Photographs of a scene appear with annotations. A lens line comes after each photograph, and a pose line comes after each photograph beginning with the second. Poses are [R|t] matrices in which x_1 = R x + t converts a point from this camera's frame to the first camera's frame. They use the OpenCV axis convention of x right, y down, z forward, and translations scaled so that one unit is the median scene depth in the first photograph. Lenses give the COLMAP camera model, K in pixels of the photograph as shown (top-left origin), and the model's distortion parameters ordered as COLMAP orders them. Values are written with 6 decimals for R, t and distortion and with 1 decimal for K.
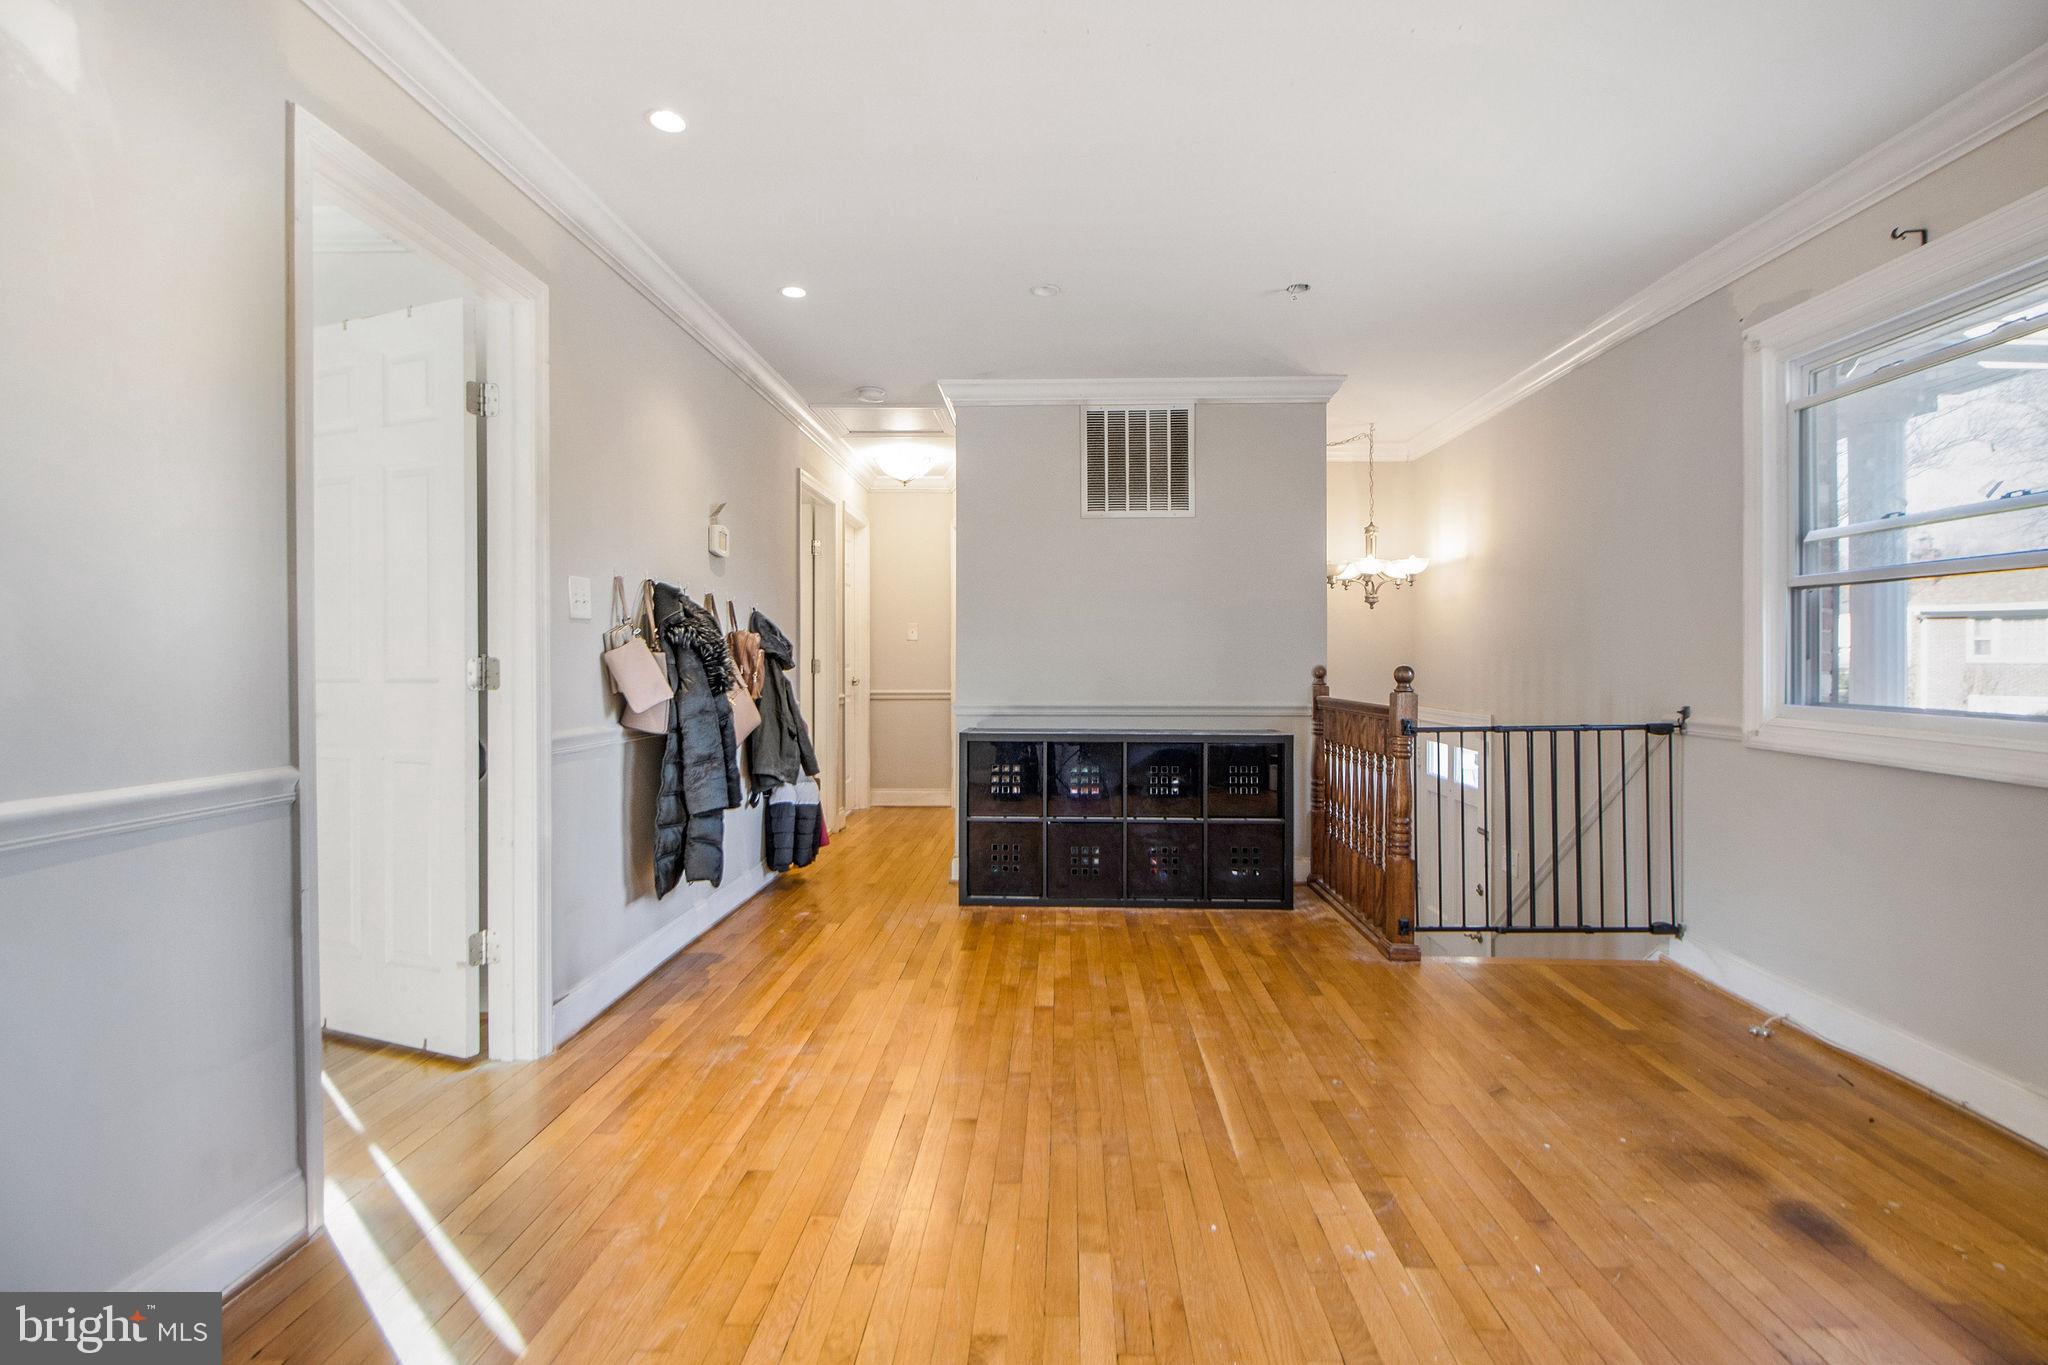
lens RADIAL K [[956.3, 0, 1050.3], [0, 956.3, 667.1], [0, 0, 1]] dist [0.014073, -0.014573]
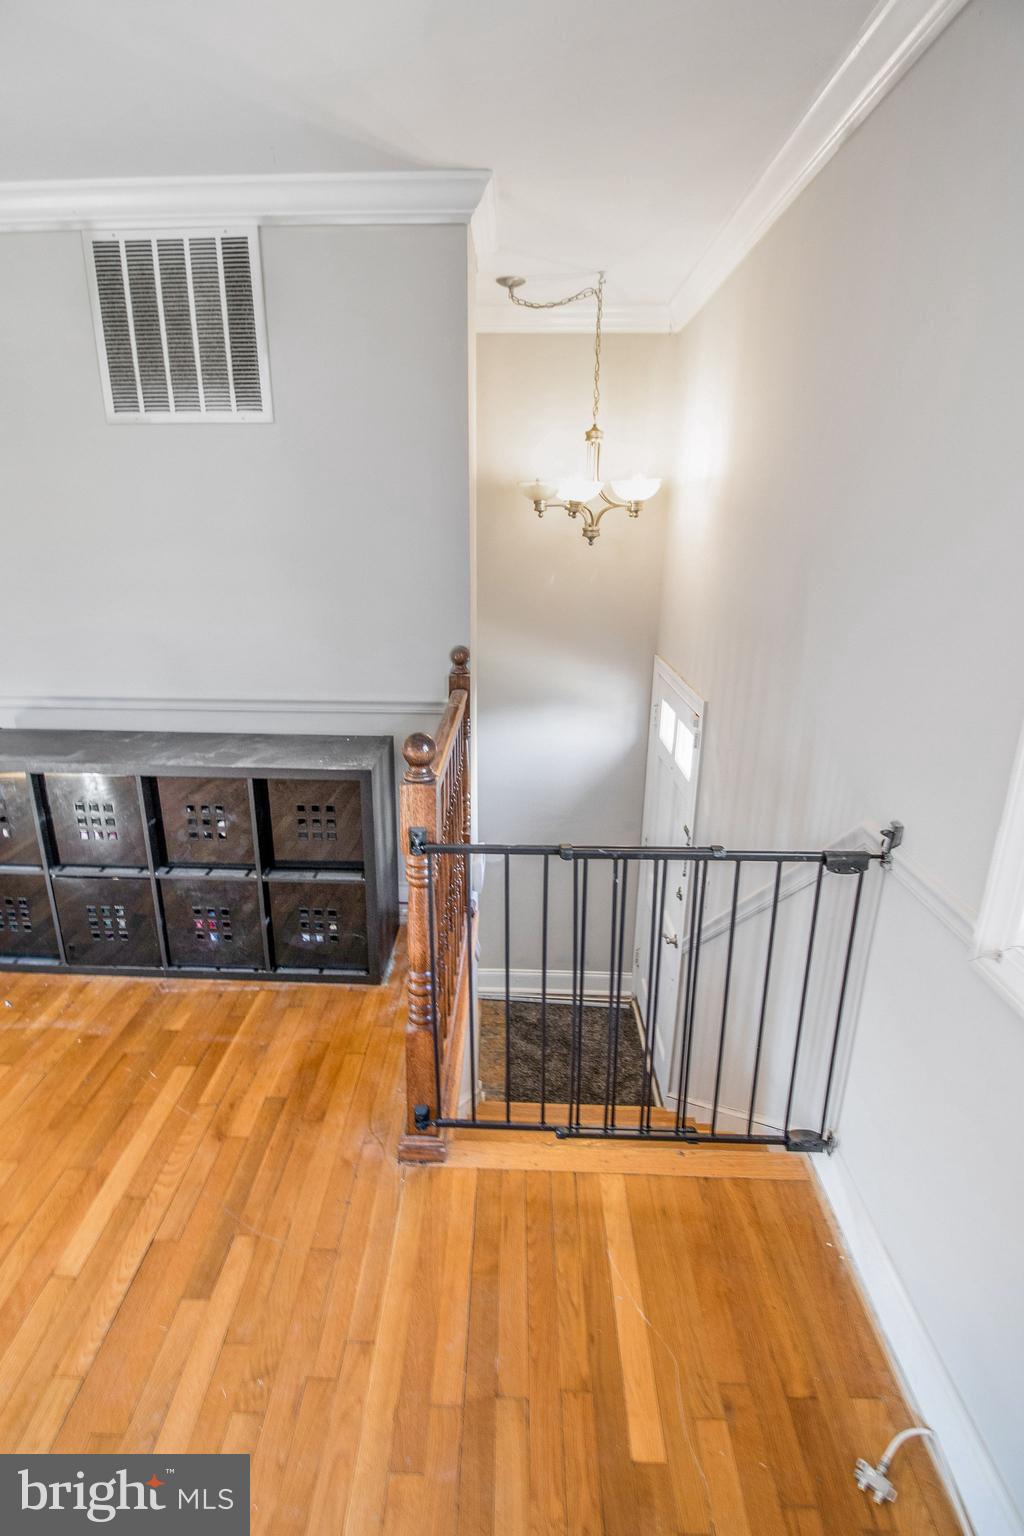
lens RADIAL K [[739.6, 0, 502.7], [0, 739.6, 765.9], [0, 0, 1]] dist [-0.017578, -0.000099]
pose [[0.999942, 0.008600, -0.006441, 0.431436], [-0.006192, 0.951159, 0.308638, -0.119575], [0.008781, -0.308580, 0.951158, 0.596945]]
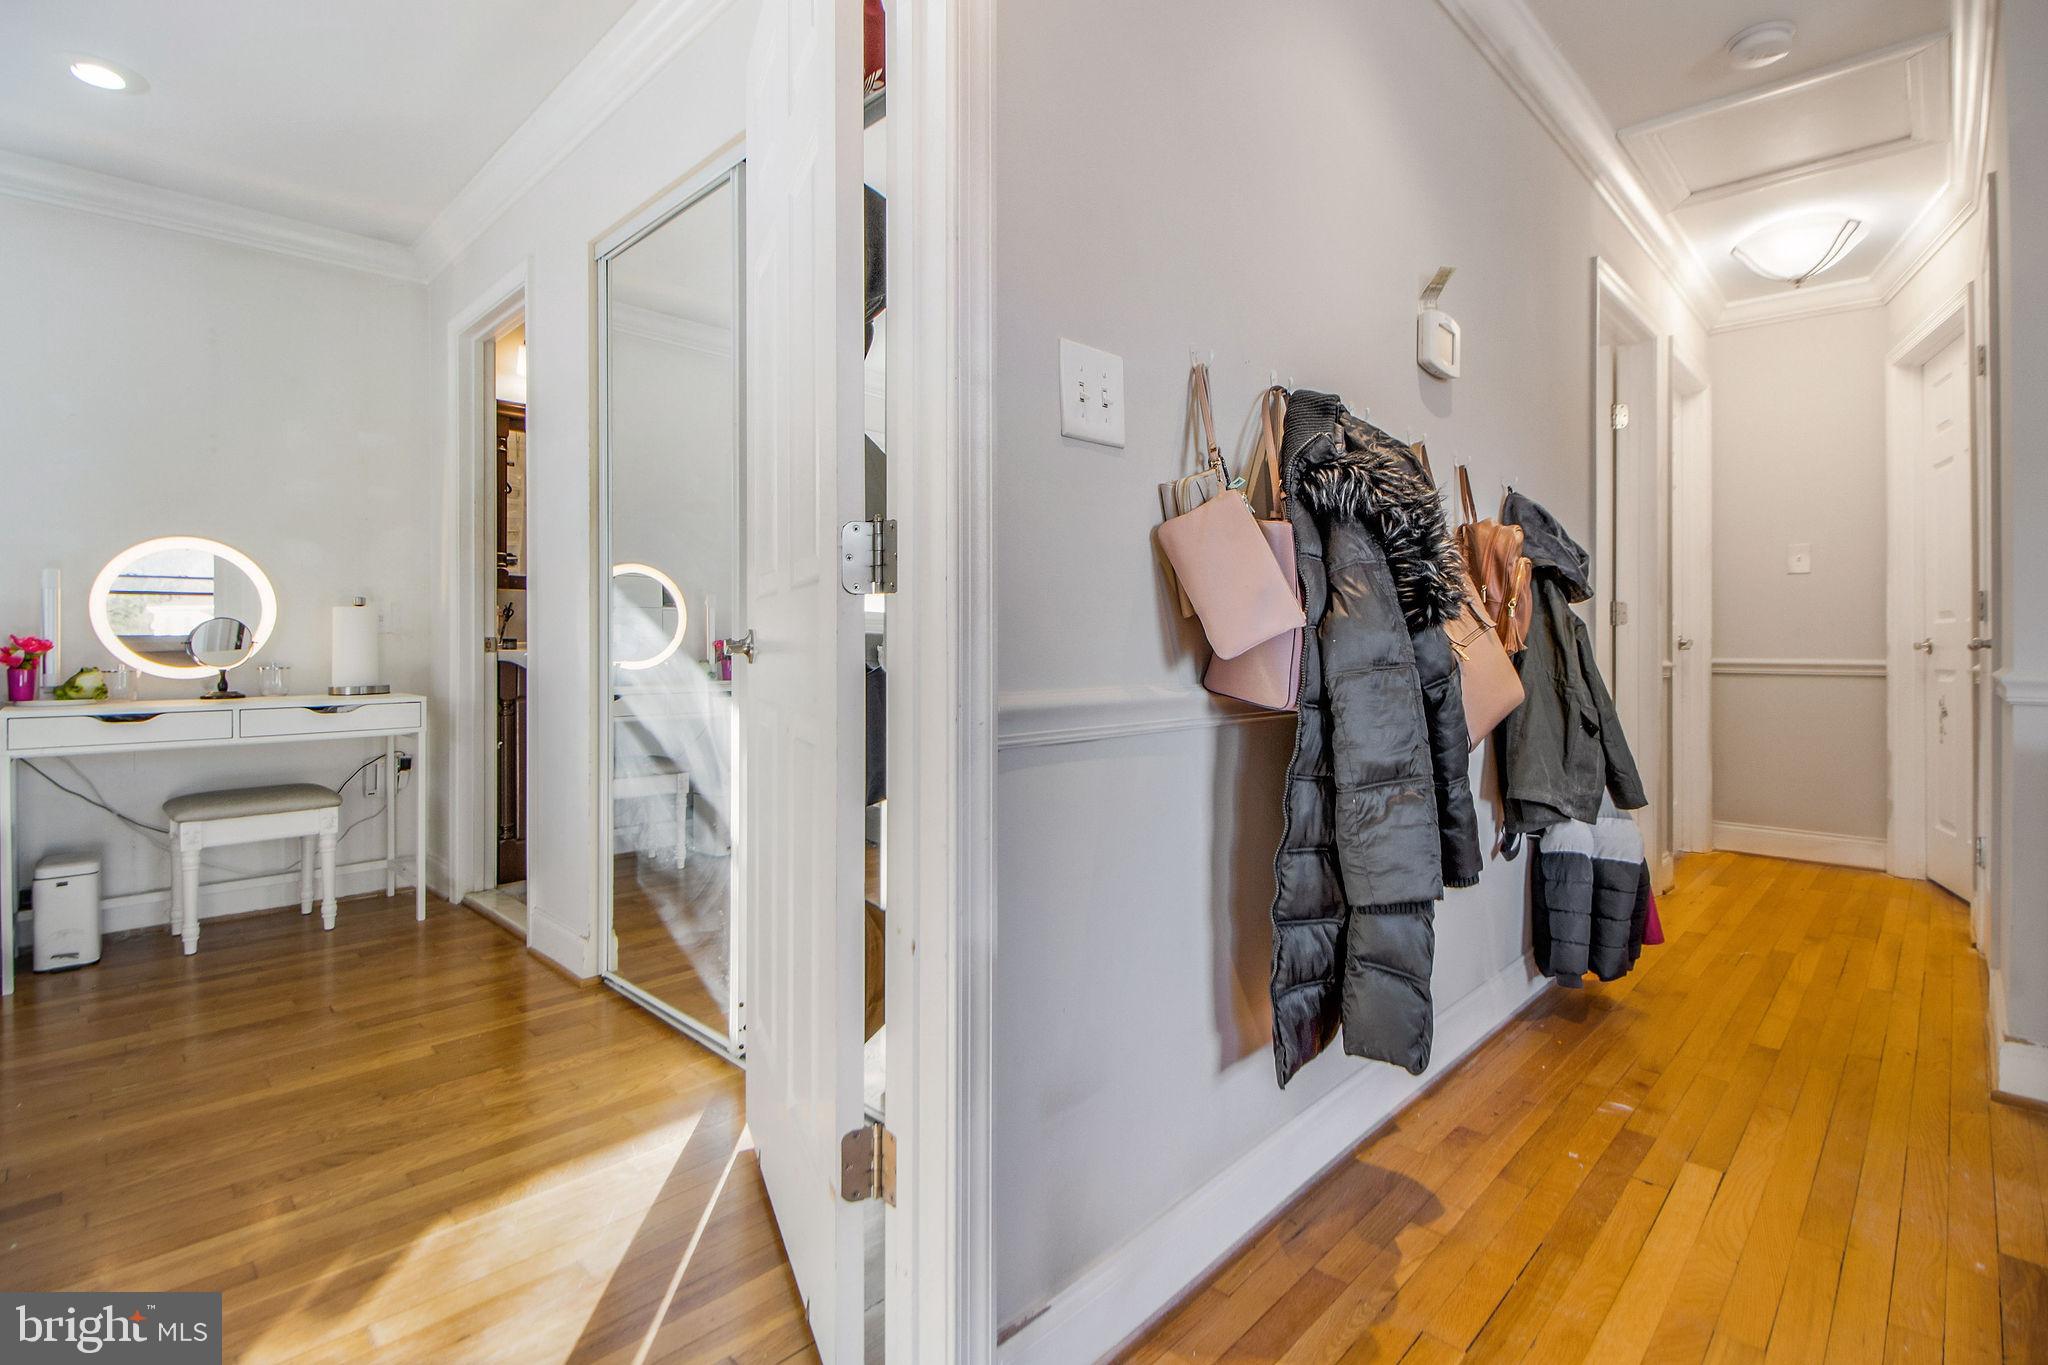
lens RADIAL K [[954.5, 0, 1048.6], [0, 954.5, 639.0], [0, 0, 1]] dist [0.020468, -0.014875]
pose [[0.732945, 0.001335, -0.680286, -0.169032], [-0.006281, 0.999969, -0.004804, 0.035864], [0.680258, 0.007794, 0.732931, 0.545191]]
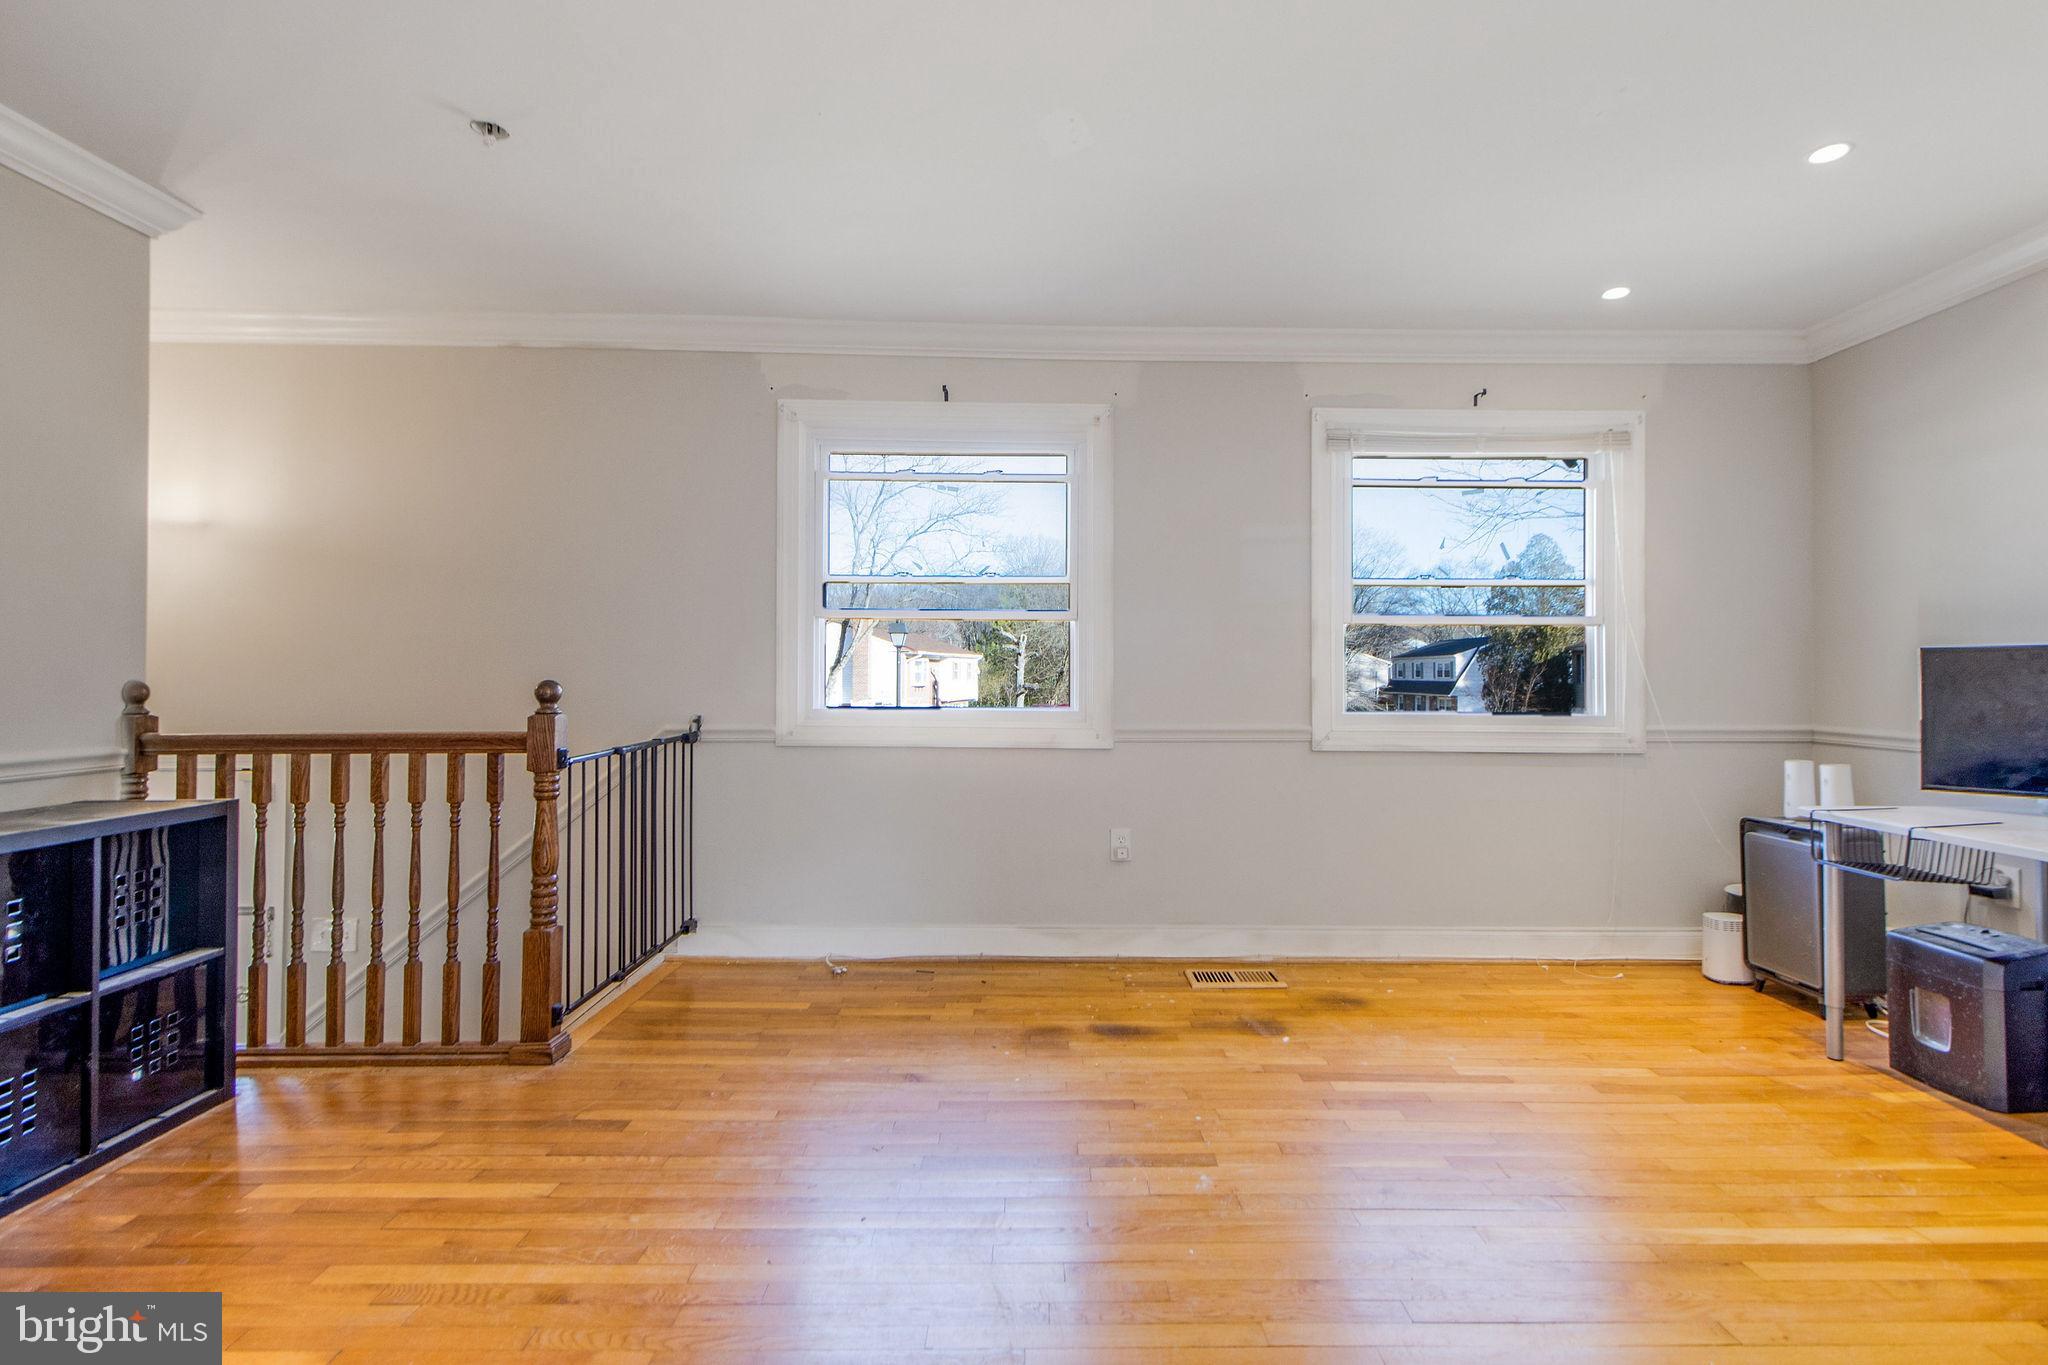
lens RADIAL K [[979.2, 0, 1037.6], [0, 979.2, 652.4], [0, 0, 1]] dist [0.016164, -0.000305]
pose [[-0.027707, 0.021265, 0.999390, -0.456769], [0.003315, 0.999770, -0.021182, -0.005808], [-0.999611, 0.002726, -0.027771, 0.636991]]
